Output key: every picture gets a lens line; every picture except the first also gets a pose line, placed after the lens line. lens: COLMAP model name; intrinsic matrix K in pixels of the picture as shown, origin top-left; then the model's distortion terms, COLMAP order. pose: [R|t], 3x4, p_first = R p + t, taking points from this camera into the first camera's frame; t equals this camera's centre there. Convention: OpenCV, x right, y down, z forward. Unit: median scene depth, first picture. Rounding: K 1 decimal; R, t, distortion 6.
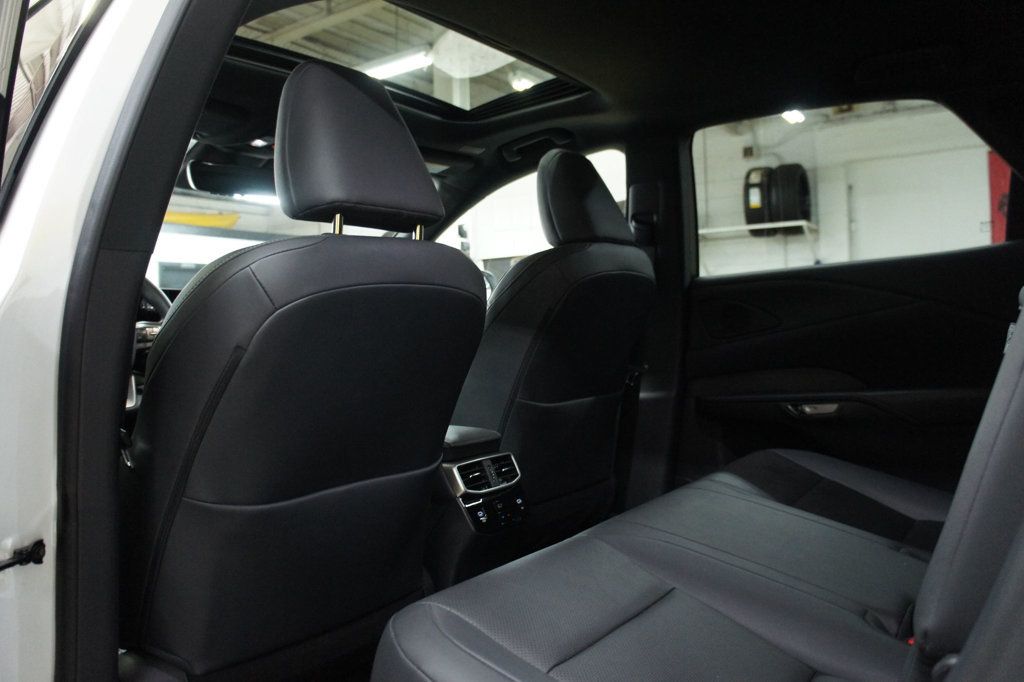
lens RADIAL K [[815.7, 0, 512.0], [0, 815.7, 341.0], [0, 0, 1]] dist [-0.180949, 0.130471]
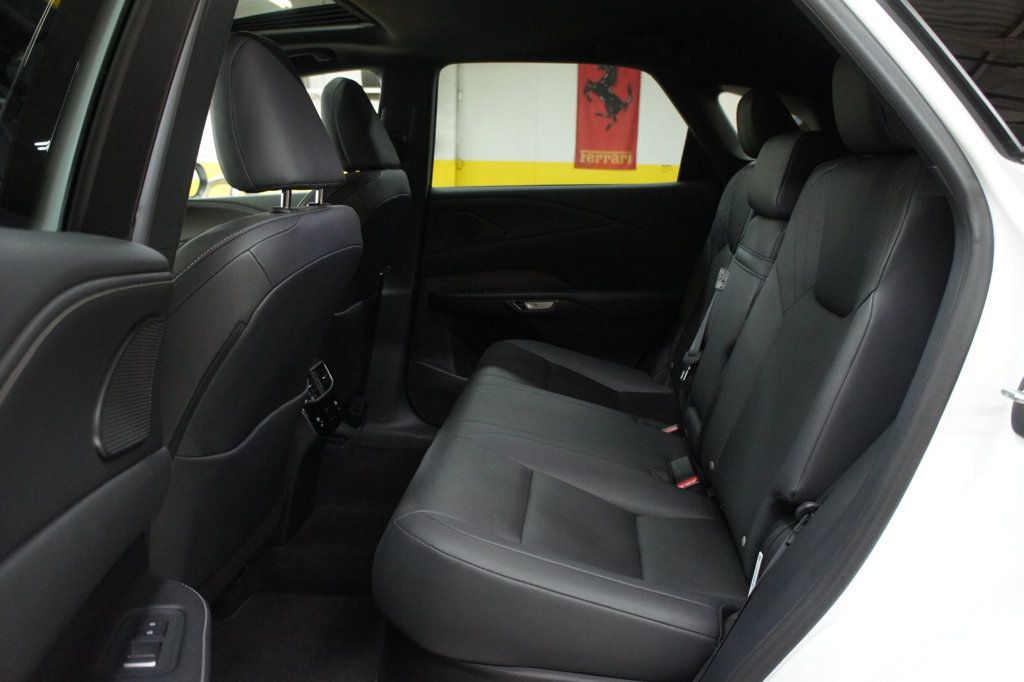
lens RADIAL K [[815.7, 0, 512.0], [0, 815.7, 341.0], [0, 0, 1]] dist [-0.180949, 0.130471]
pose [[0.862122, -0.059822, 0.503158, -0.298349], [-0.041171, 0.981453, 0.187232, -0.098123], [-0.505026, -0.182132, 0.843669, -0.068777]]
